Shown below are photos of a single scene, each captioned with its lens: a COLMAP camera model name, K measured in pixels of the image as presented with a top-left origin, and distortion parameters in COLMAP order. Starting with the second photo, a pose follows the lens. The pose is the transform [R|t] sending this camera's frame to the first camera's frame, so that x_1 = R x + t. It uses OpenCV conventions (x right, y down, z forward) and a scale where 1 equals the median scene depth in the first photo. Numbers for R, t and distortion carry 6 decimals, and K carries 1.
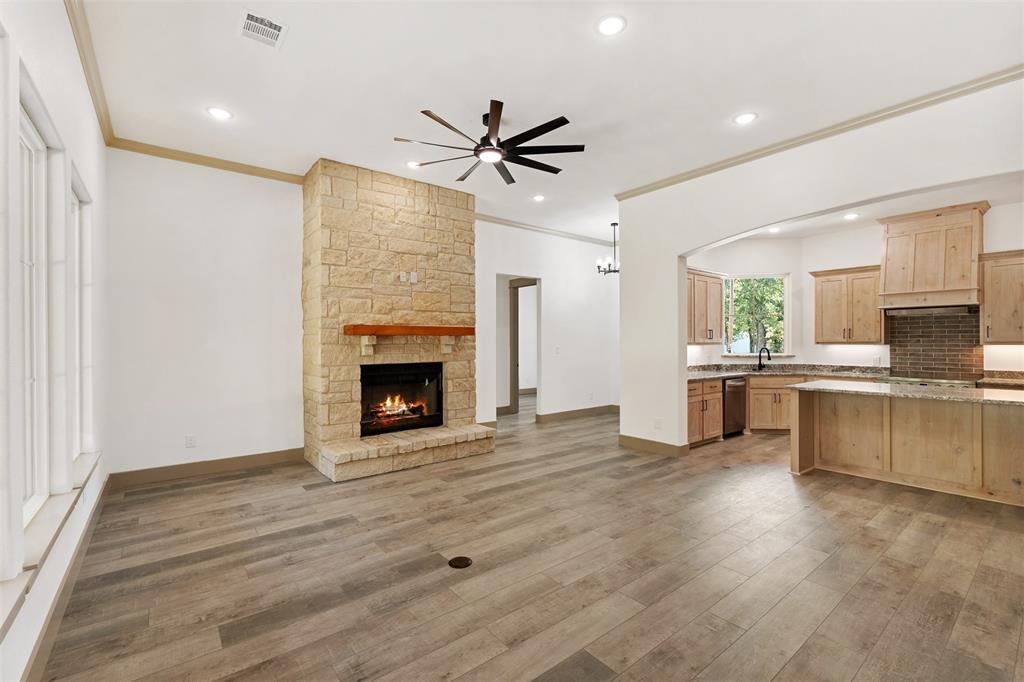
lens RADIAL K [[455.1, 0, 516.8], [0, 455.1, 342.1], [0, 0, 1]] dist [-0.005525, -0.000468]
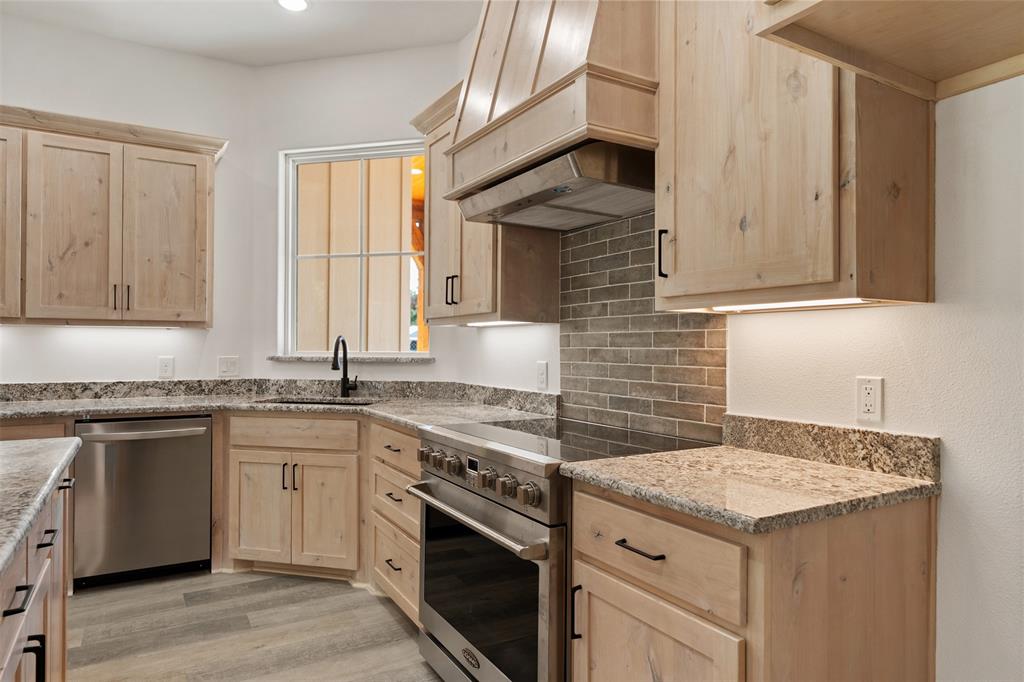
lens RADIAL K [[643.6, 0, 513.6], [0, 643.6, 340.4], [0, 0, 1]] dist [0.002969, 0.000029]
pose [[0.990109, 0.005543, -0.140193, 1.146170], [-0.006989, 0.999927, -0.009822, 0.029858], [0.140128, 0.010705, 0.990075, 0.743943]]
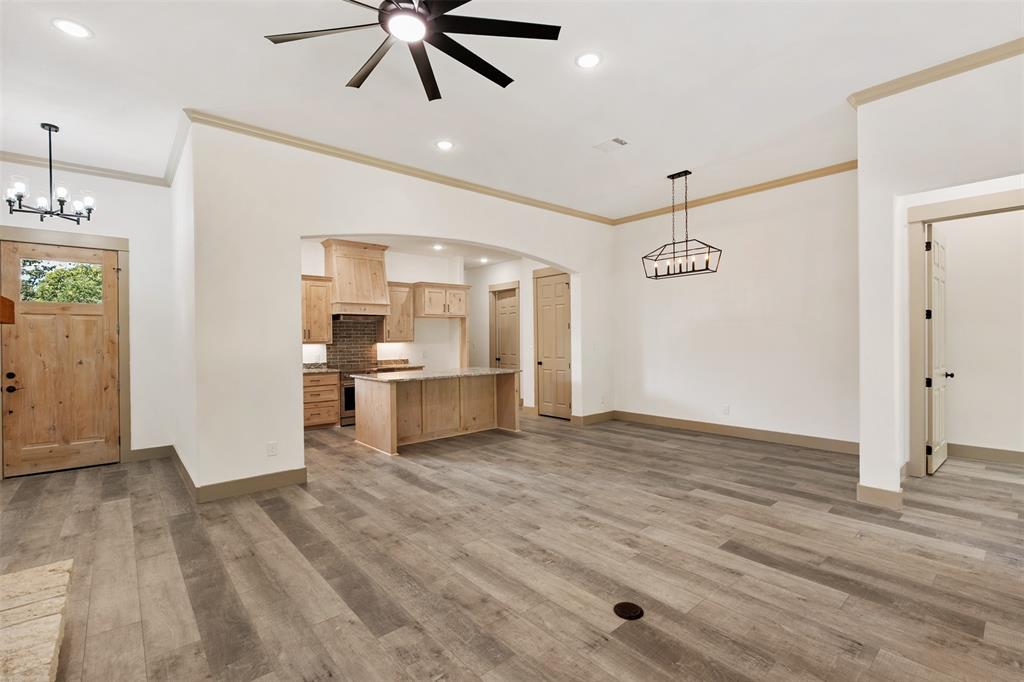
lens RADIAL K [[455.1, 0, 517.1], [0, 455.1, 342.1], [0, 0, 1]] dist [-0.005525, -0.000468]
pose [[-0.050764, -0.003903, 0.998703, -0.552578], [0.012135, 0.999916, 0.004525, 0.002523], [-0.998637, 0.012349, -0.050712, 0.744982]]
